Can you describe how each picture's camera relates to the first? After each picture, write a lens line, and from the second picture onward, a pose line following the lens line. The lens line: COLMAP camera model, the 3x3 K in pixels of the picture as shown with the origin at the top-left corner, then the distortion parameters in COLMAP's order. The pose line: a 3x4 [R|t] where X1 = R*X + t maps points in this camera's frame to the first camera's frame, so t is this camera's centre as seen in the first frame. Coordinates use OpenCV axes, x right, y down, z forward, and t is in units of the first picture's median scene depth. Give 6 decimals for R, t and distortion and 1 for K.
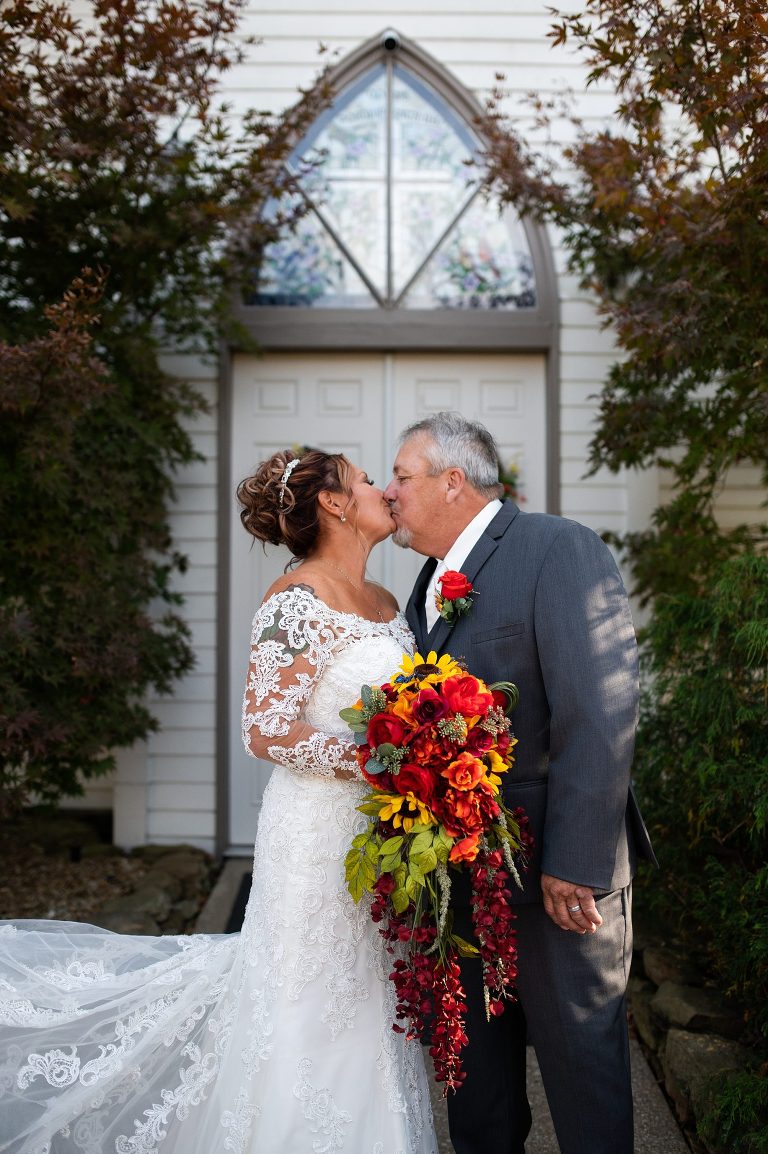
lens RADIAL K [[1179.2, 0, 384.0], [0, 1179.2, 577.0], [0, 0, 1]] dist [0.008324, 0.010633]
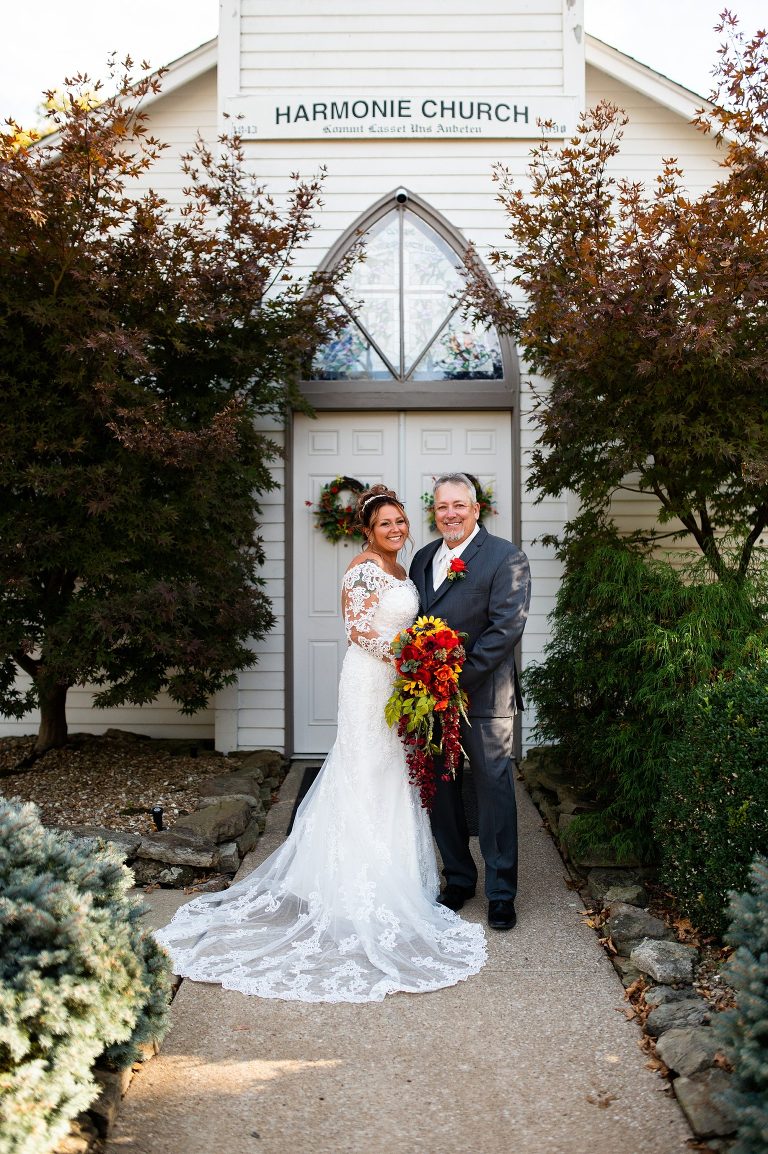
lens RADIAL K [[1179.2, 0, 384.0], [0, 1179.2, 577.0], [0, 0, 1]] dist [0.008324, 0.010633]
pose [[0.999946, -0.005990, -0.008527, -0.007250], [0.006006, 0.999980, 0.001816, 0.011163], [0.008516, -0.001867, 0.999962, -0.483444]]
